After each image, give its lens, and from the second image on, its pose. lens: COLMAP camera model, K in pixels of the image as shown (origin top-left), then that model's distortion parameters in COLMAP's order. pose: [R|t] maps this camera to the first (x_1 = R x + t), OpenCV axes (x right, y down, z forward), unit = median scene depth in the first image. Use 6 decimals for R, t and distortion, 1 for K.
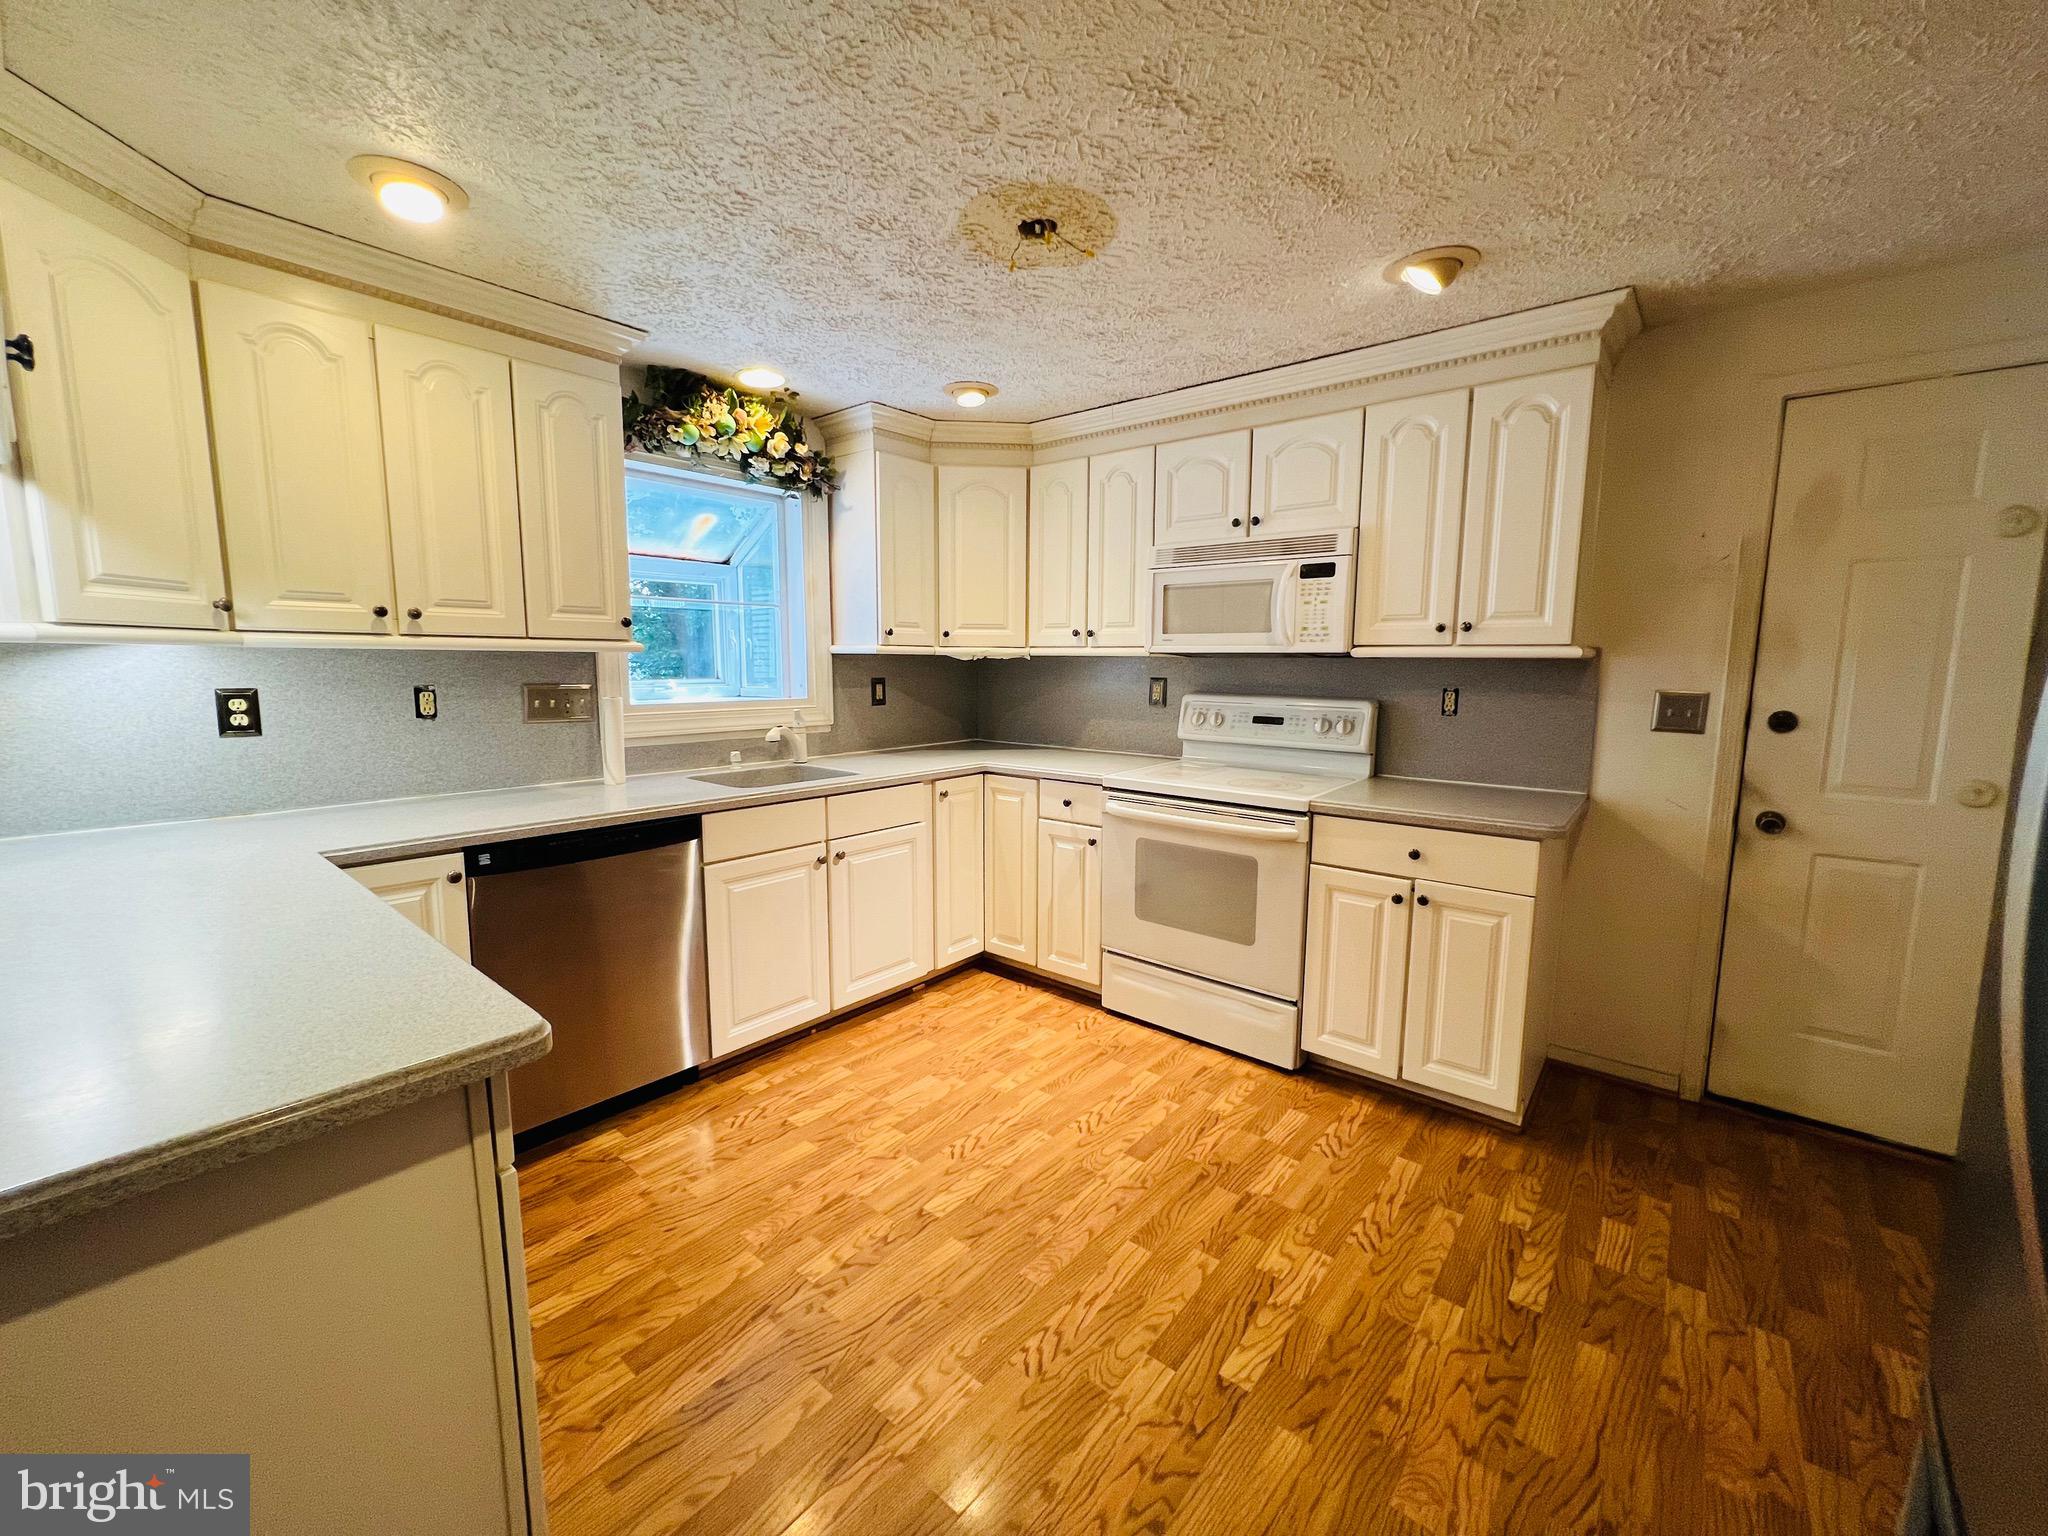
lens RADIAL K [[818.8, 0, 1024.0], [0, 818.8, 768.0], [0, 0, 1]] dist [-0.000838, 0.000528]
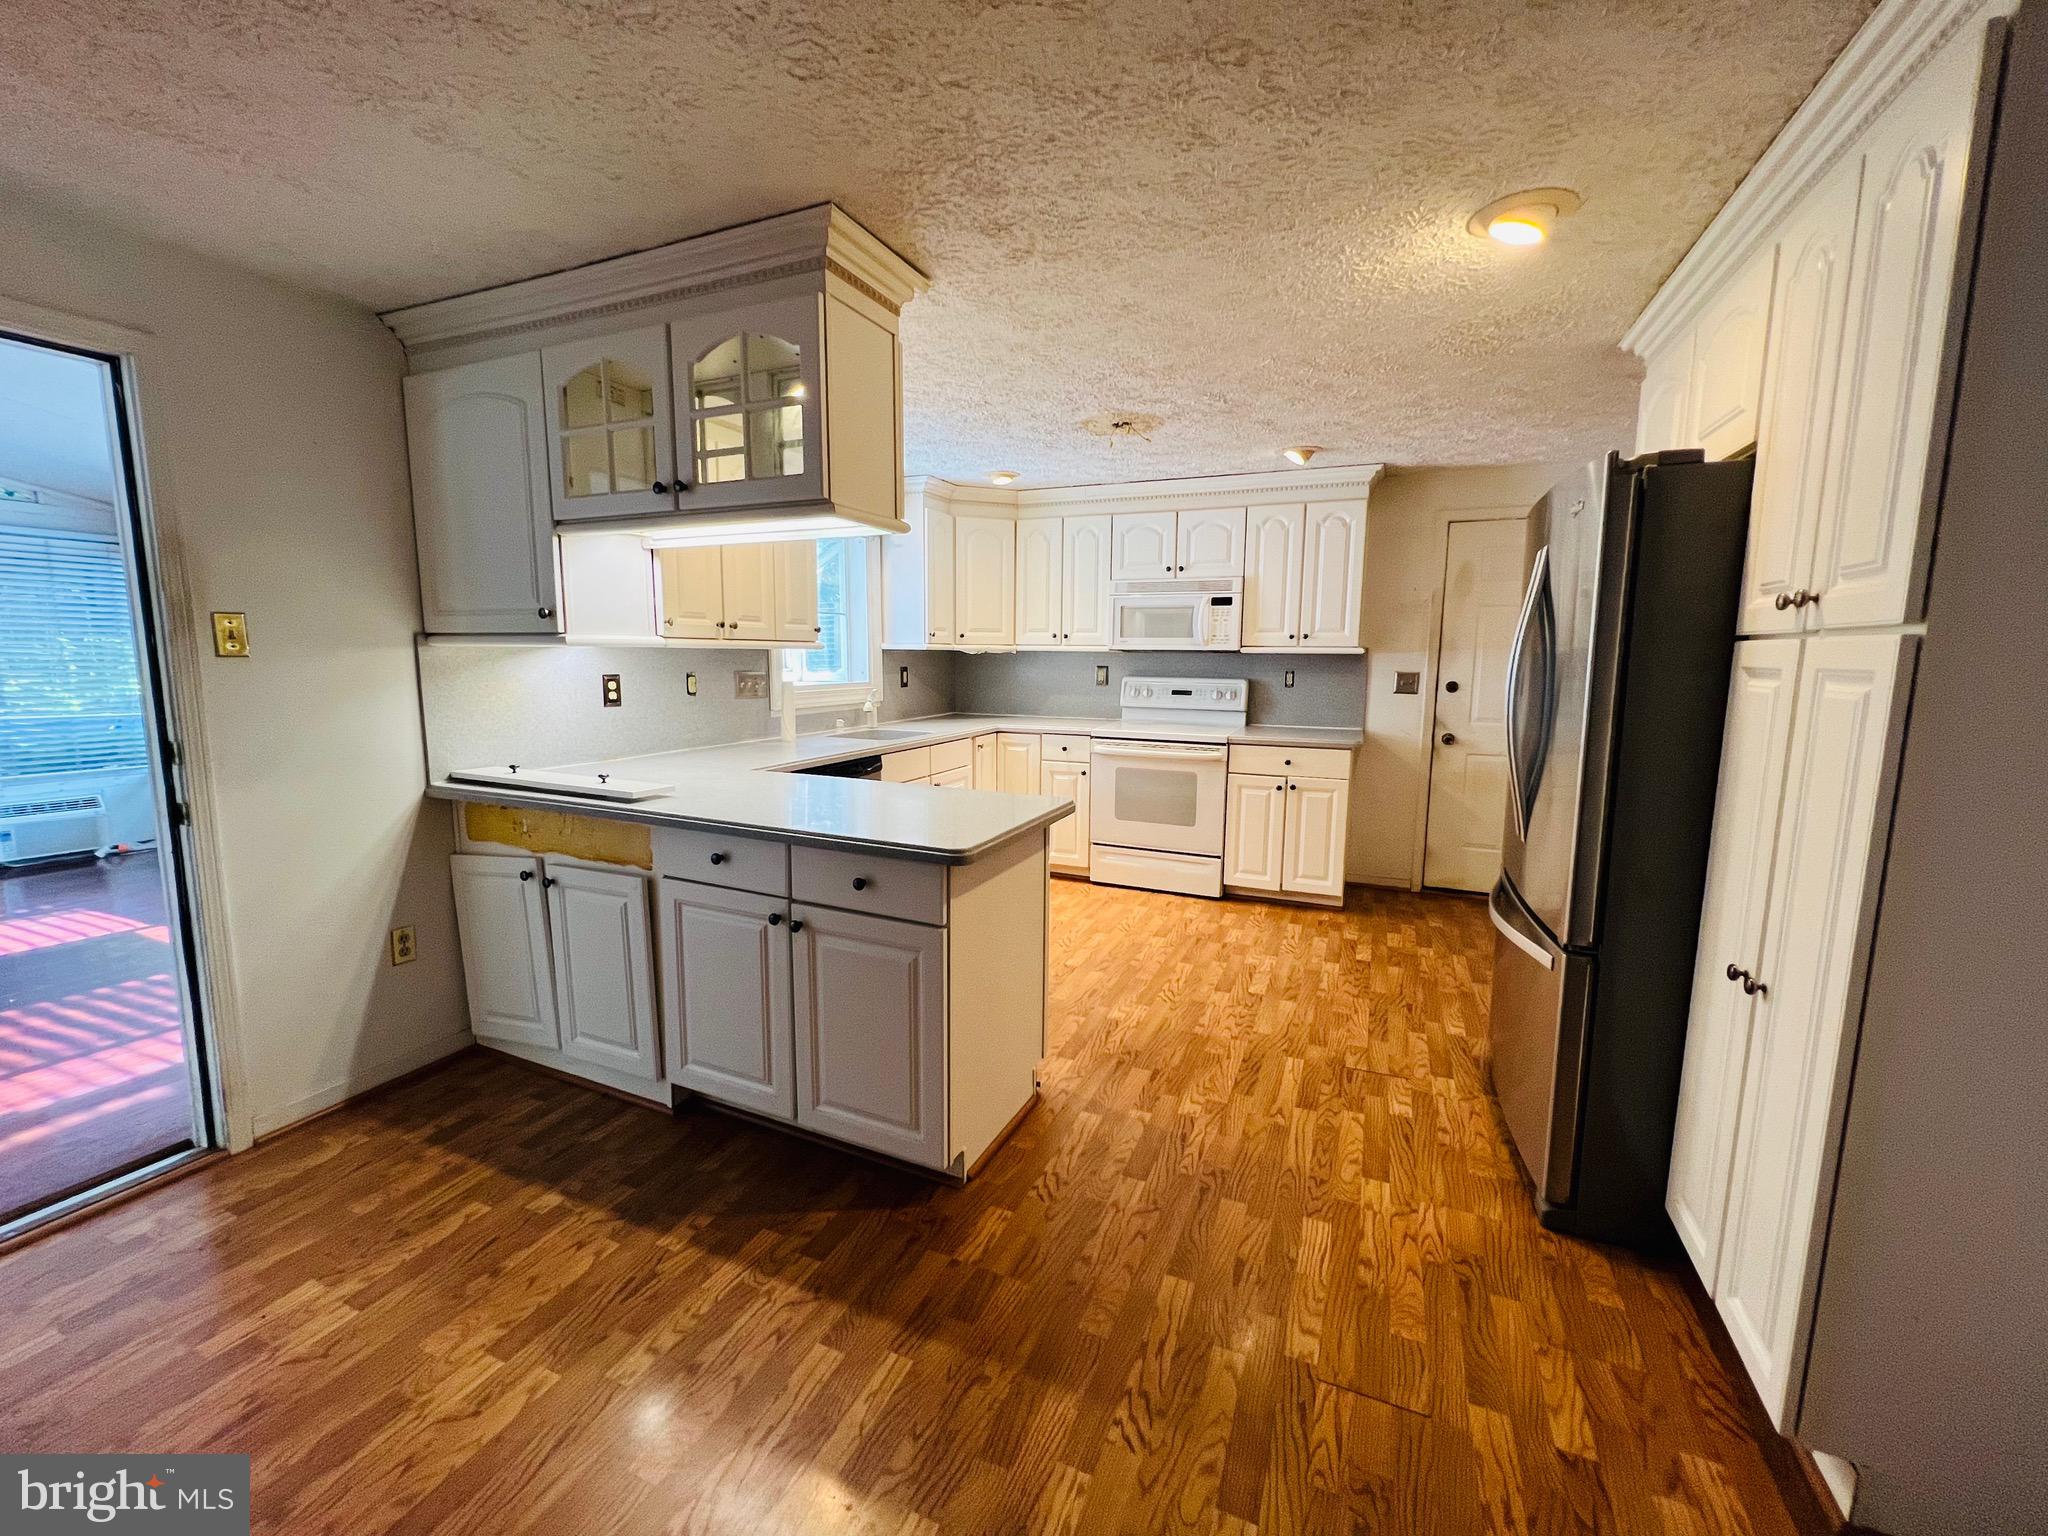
lens RADIAL K [[815.8, 0, 1024.0], [0, 815.8, 768.0], [0, 0, 1]] dist [0.000894, -0.000009]
pose [[0.960879, -0.038188, 0.274324, -0.536989], [0.034862, 0.999248, 0.016990, 0.062005], [-0.274766, -0.006761, 0.961487, -0.533482]]
